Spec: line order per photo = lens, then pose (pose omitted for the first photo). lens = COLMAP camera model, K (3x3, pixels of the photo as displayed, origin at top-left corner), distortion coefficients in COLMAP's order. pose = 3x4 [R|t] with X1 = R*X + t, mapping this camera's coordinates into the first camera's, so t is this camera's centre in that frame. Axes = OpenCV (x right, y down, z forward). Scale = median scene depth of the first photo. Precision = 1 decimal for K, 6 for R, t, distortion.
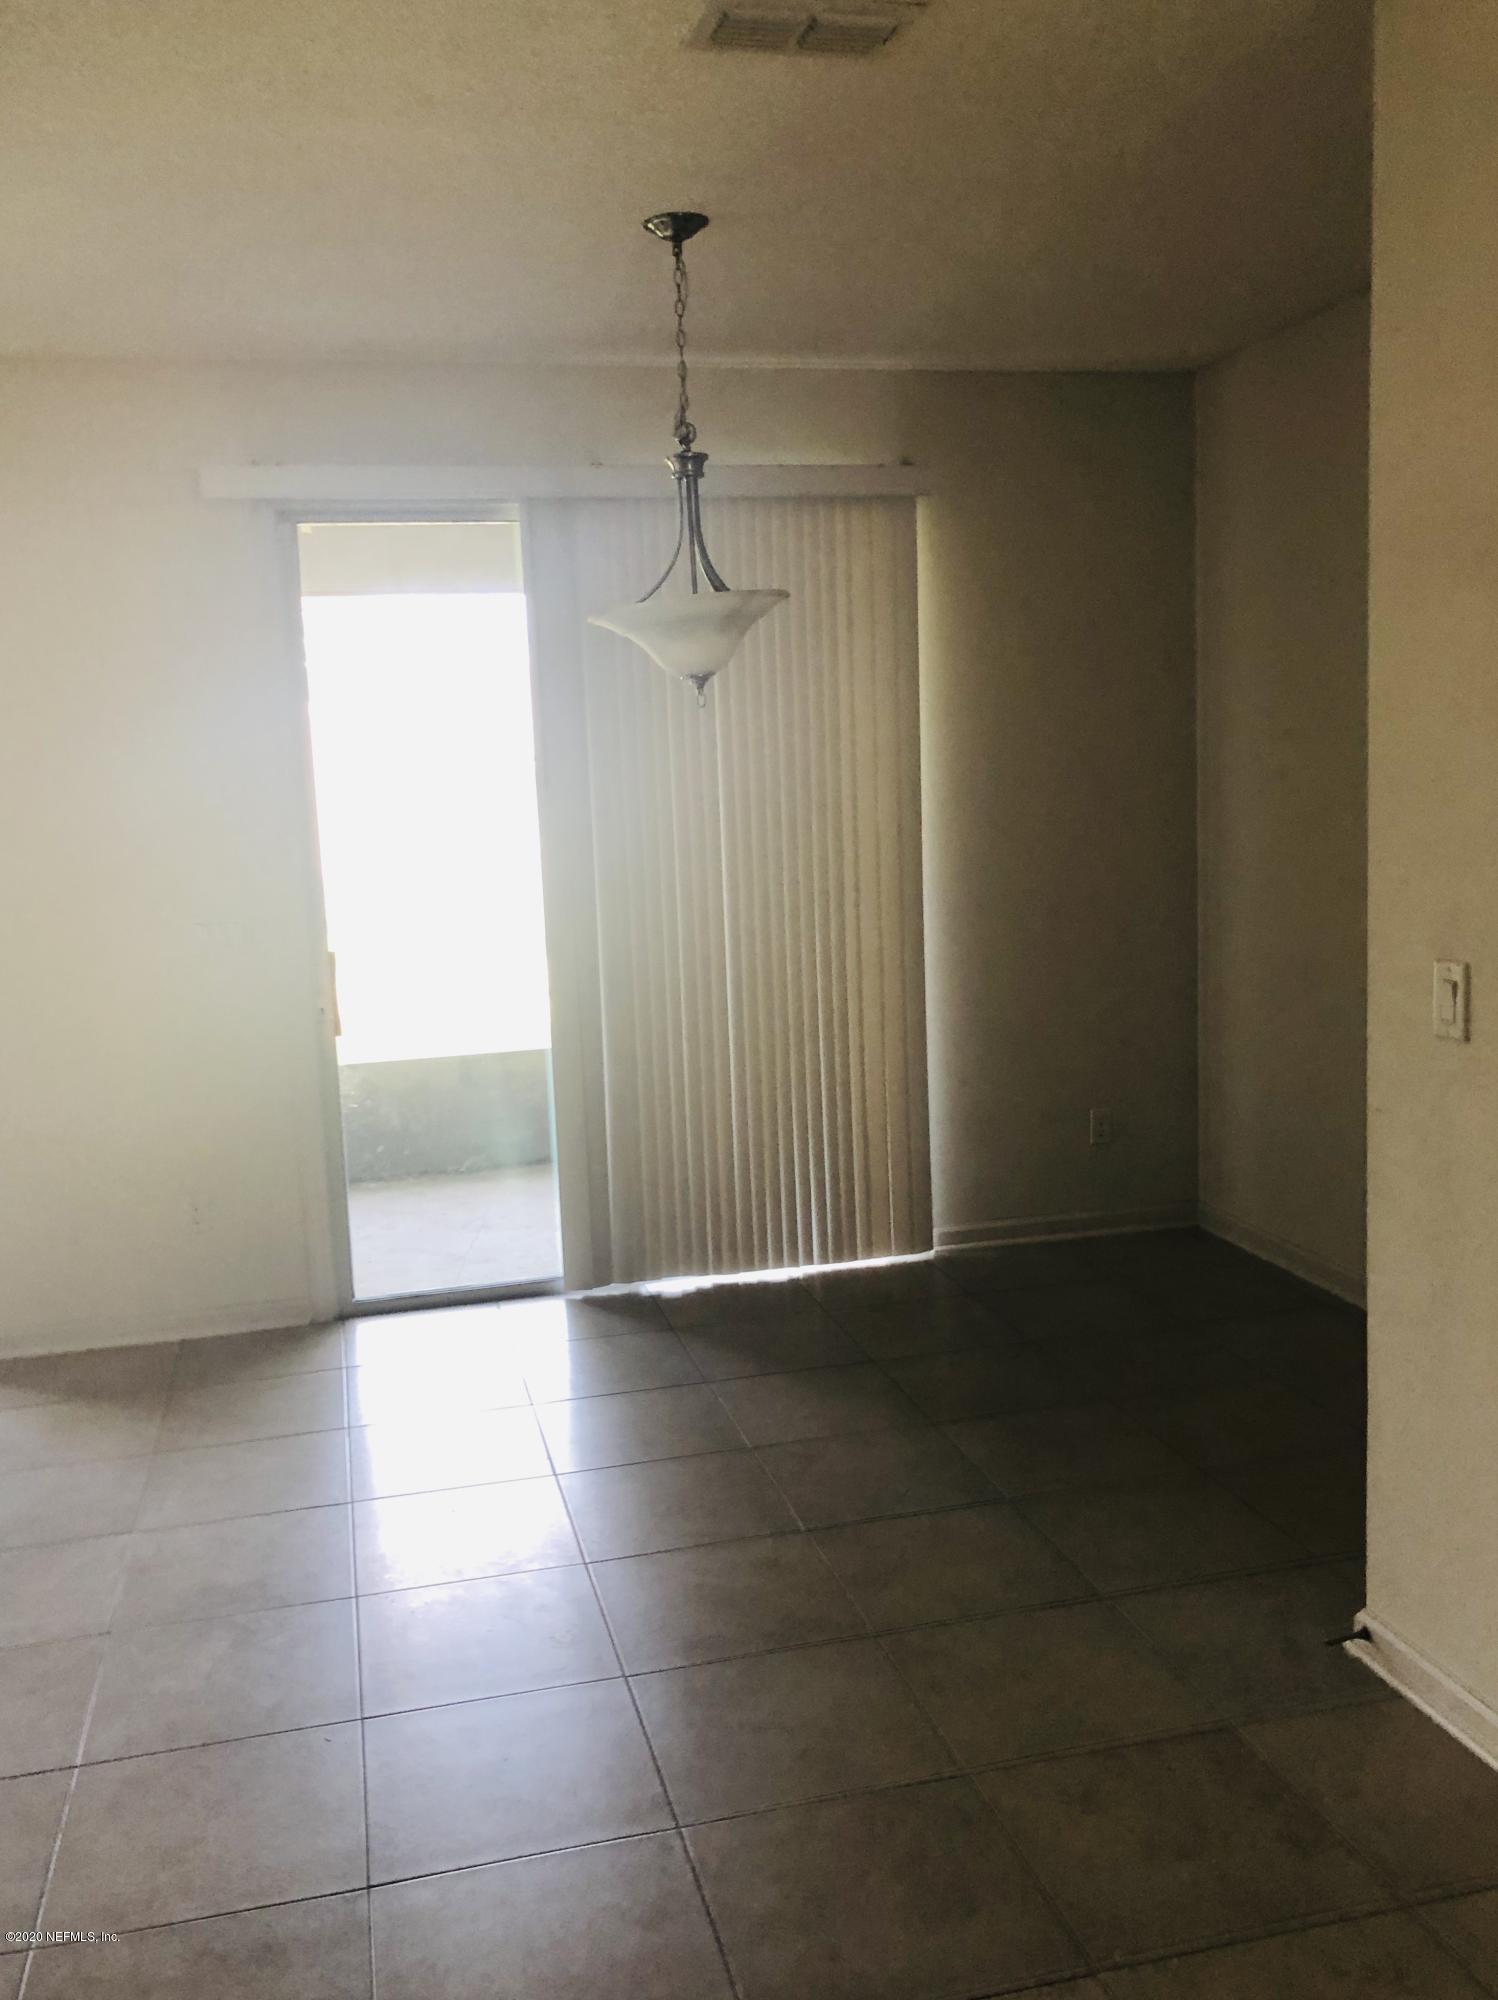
lens RADIAL K [[1719.1, 0, 754.1], [0, 1719.1, 964.9], [0, 0, 1]] dist [-0.026349, -0.000030]
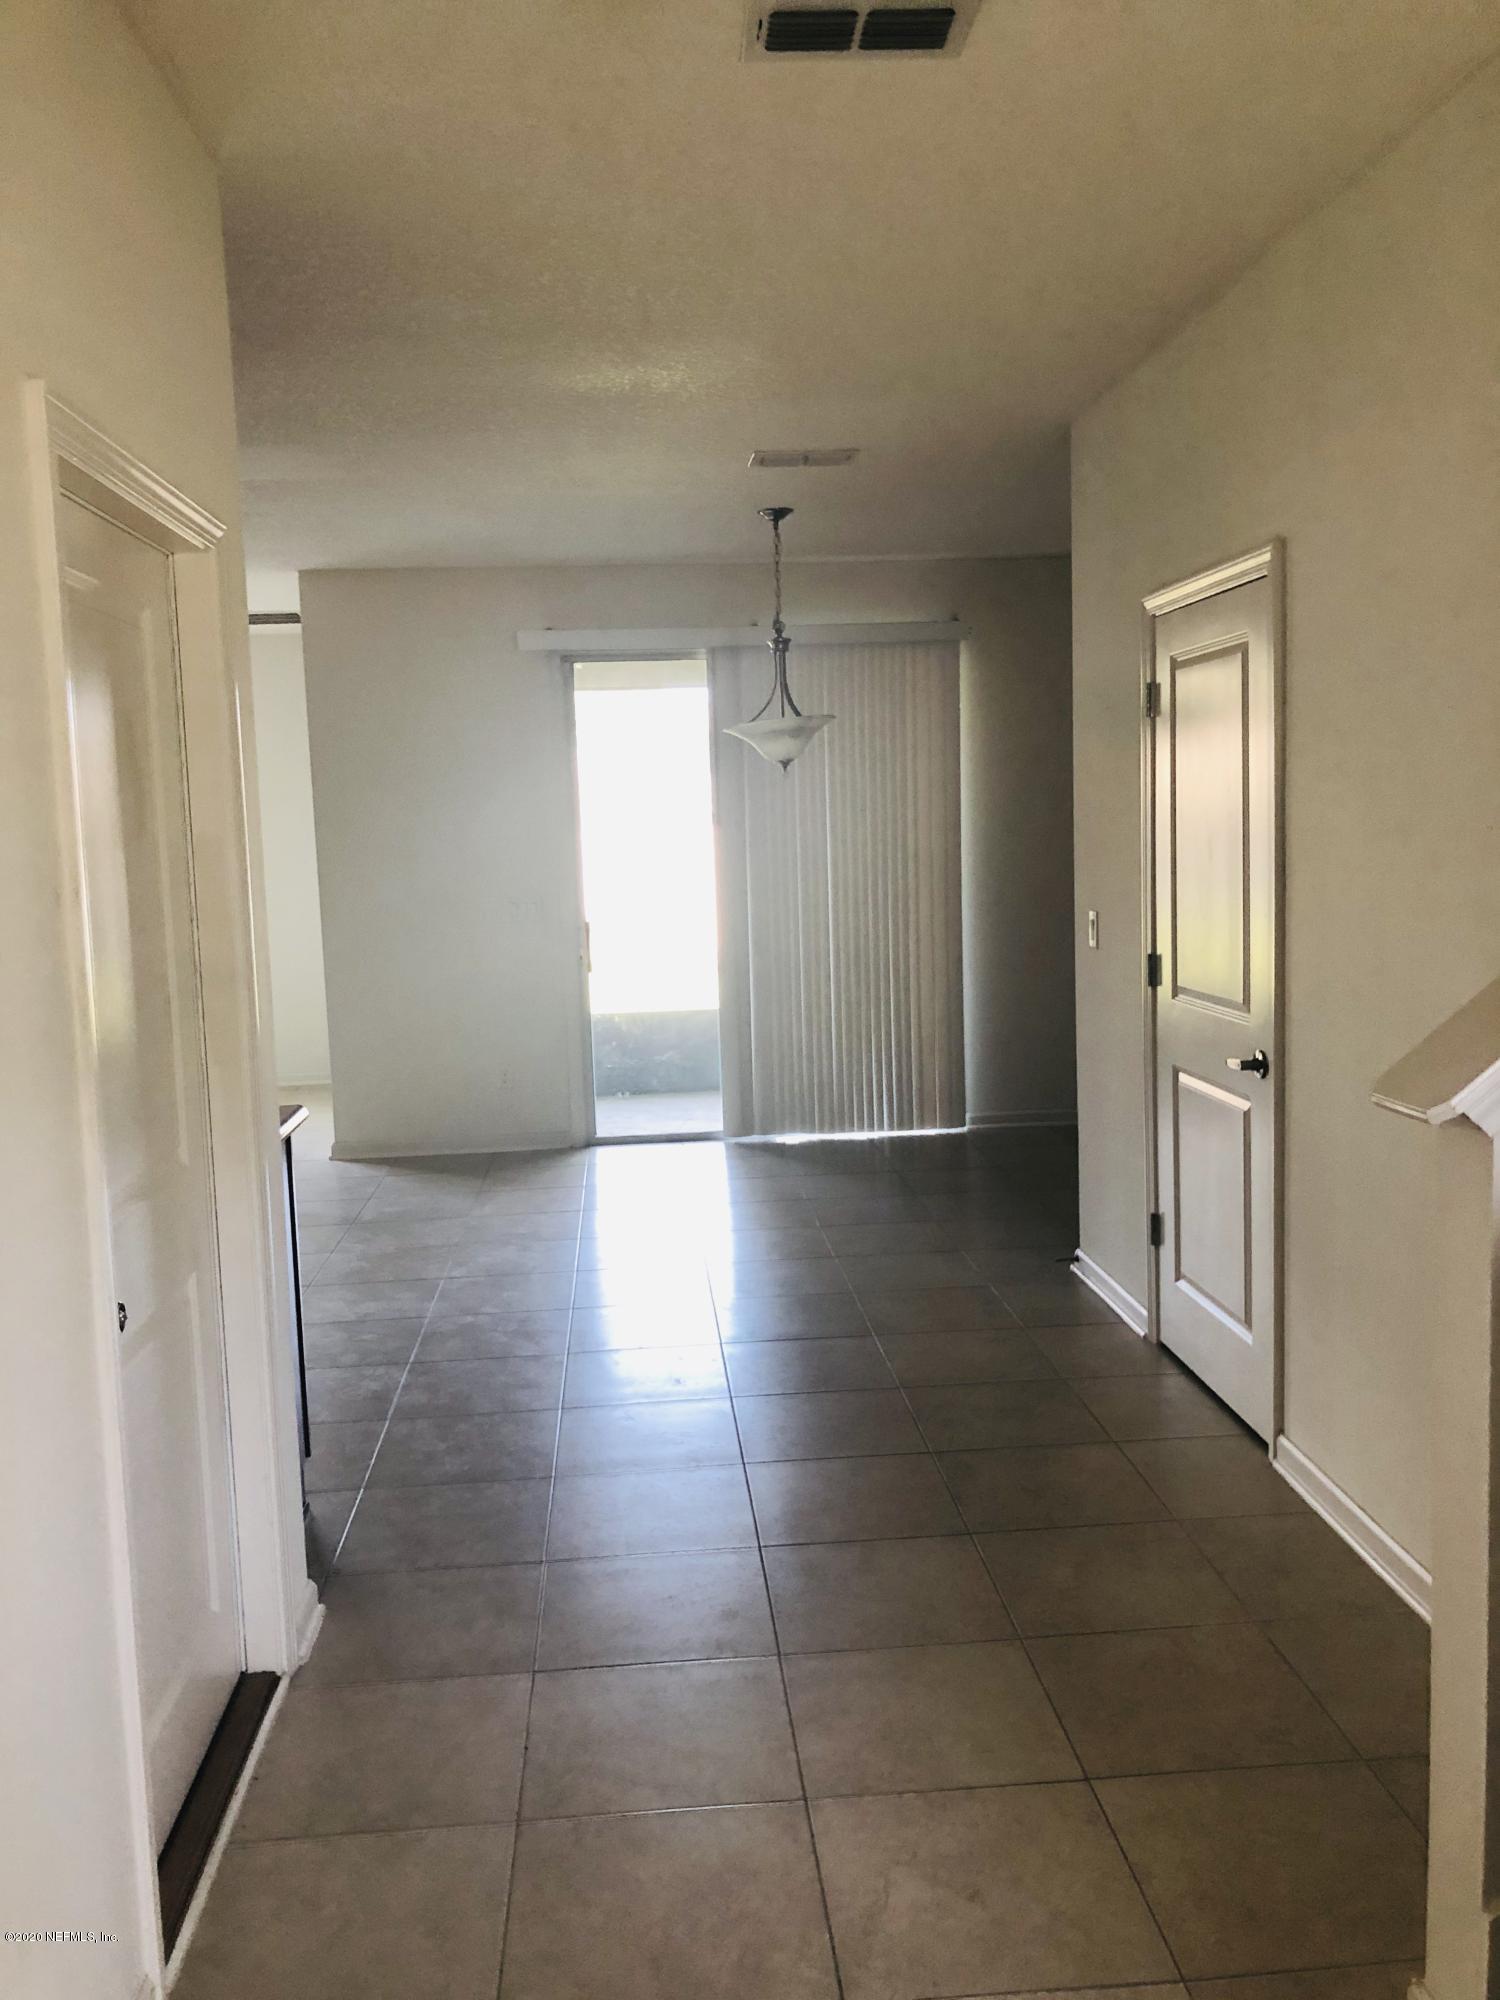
lens RADIAL K [[1719.1, 0, 749.6], [0, 1719.1, 1001.0], [0, 0, 1]] dist [-0.026349, -0.000030]
pose [[0.985412, 0.024581, -0.168400, 0.180751], [-0.024791, 0.999692, 0.000858, 0.060505], [0.168369, 0.003329, 0.985718, -0.580462]]
